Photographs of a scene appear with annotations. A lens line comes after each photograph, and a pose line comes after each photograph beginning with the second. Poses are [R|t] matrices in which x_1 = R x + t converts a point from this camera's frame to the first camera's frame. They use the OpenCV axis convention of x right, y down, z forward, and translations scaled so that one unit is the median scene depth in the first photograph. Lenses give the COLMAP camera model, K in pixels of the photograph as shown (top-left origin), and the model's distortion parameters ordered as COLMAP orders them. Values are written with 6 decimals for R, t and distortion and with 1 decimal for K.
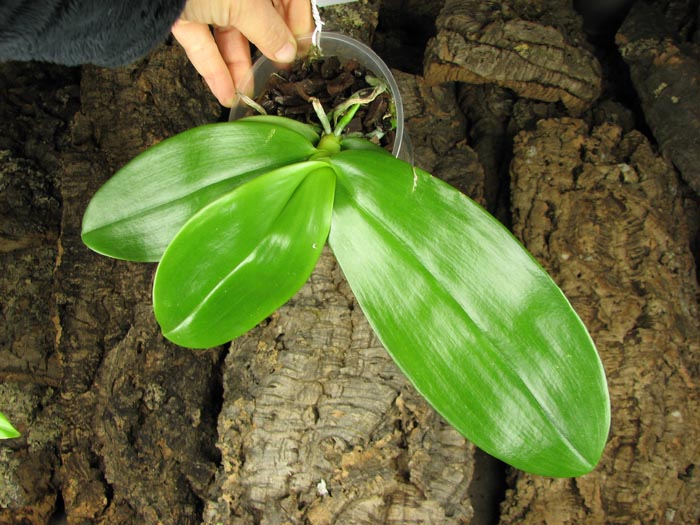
lens RADIAL K [[762.0, 0, 337.6], [0, 762.0, 285.6], [0, 0, 1]] dist [-0.206879, 0.281399]
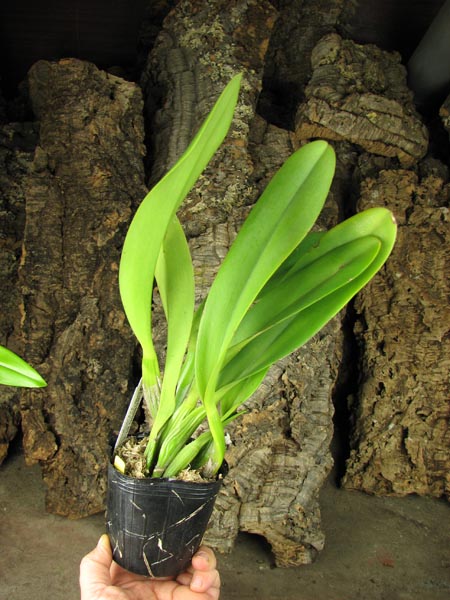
lens RADIAL K [[653.8, 0, 203.3], [0, 653.8, 287.2], [0, 0, 1]] dist [-0.206737, 0.284132]
pose [[0.997404, 0.042225, 0.058326, -0.121518], [-0.041547, 0.999055, -0.012781, 0.012539], [-0.058811, 0.010325, 0.998216, -0.127898]]
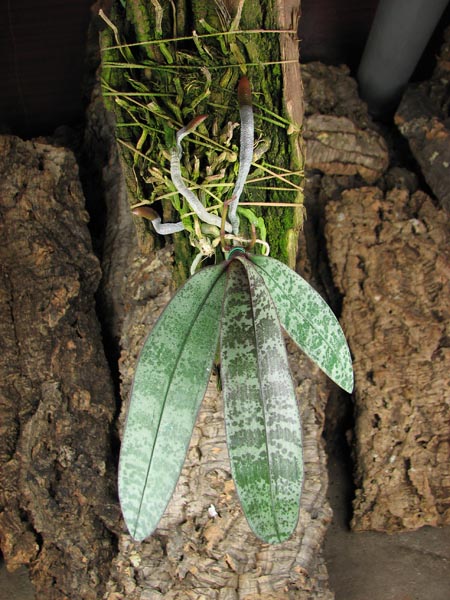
lens RADIAL K [[652.9, 0, 242.1], [0, 652.9, 306.0], [0, 0, 1]] dist [-0.201176, 0.269677]
pose [[0.988623, -0.123638, 0.085665, -0.017721], [0.125920, 0.991802, -0.021745, -0.035845], [-0.082274, 0.032285, 0.996087, -0.072283]]
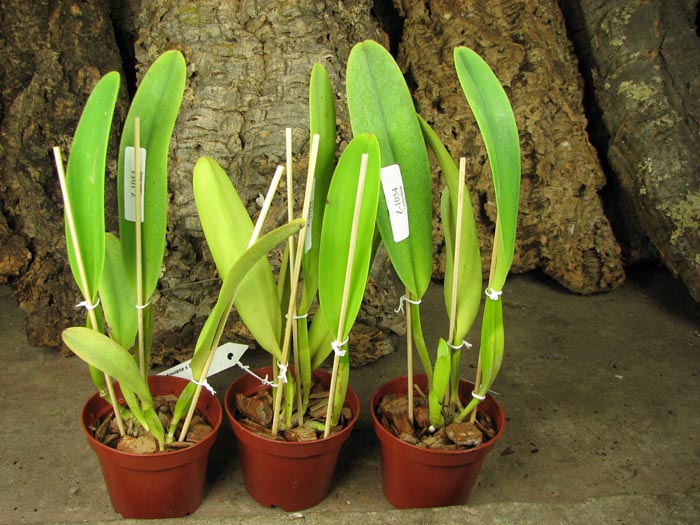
lens RADIAL K [[762.0, 0, 337.6], [0, 762.0, 285.6], [0, 0, 1]] dist [-0.206879, 0.281399]
pose [[0.969420, -0.112235, 0.218239, -0.131456], [0.089346, 0.989673, 0.112089, 0.236189], [-0.228565, -0.089162, 0.969437, -0.003825]]
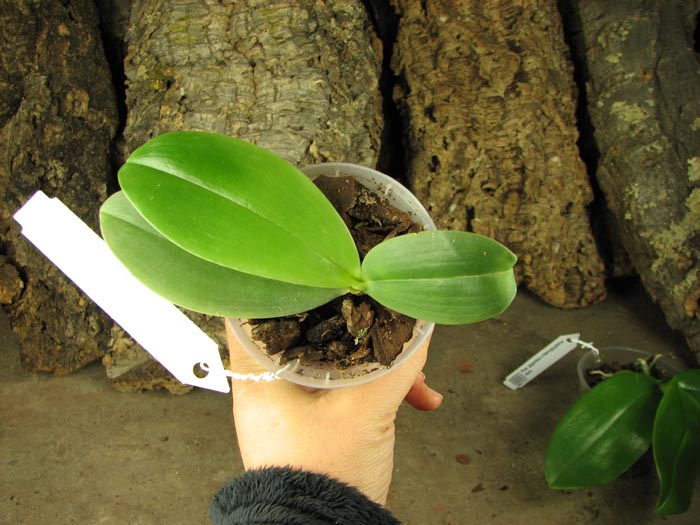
lens RADIAL K [[762.0, 0, 337.6], [0, 762.0, 285.6], [0, 0, 1]] dist [-0.206879, 0.281399]
pose [[0.970699, -0.110796, 0.213232, -0.109938], [0.063862, 0.974396, 0.215578, 0.102204], [-0.231657, -0.195644, 0.952921, -0.009818]]
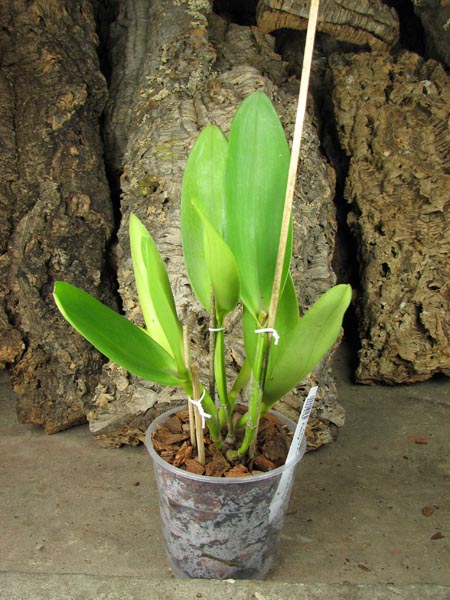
lens RADIAL K [[653.2, 0, 205.1], [0, 653.2, 289.5], [0, 0, 1]] dist [-0.206879, 0.281399]
pose [[0.994991, -0.069511, 0.071844, -0.093664], [0.074399, 0.994924, -0.067755, 0.266593], [-0.066769, 0.072760, 0.995112, 0.001028]]
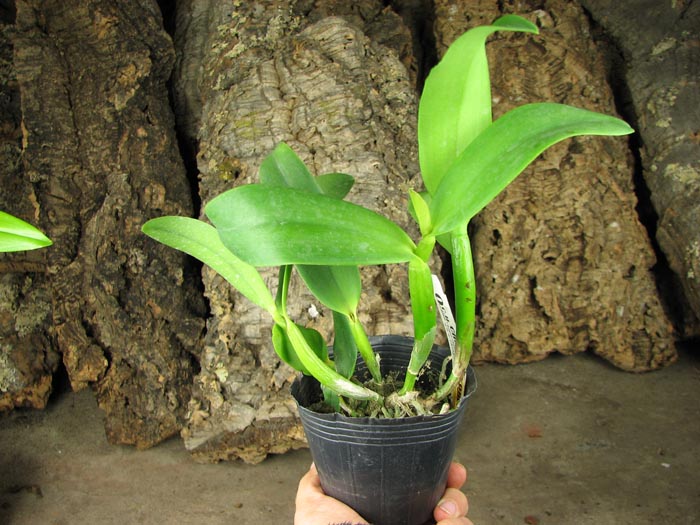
lens RADIAL K [[761.7, 0, 336.4], [0, 761.7, 284.7], [0, 0, 1]] dist [-0.201176, 0.269677]
pose [[0.985394, -0.133016, 0.106323, -0.083944], [0.125228, 0.989145, 0.076877, 0.130158], [-0.115394, -0.062440, 0.991355, -0.064558]]
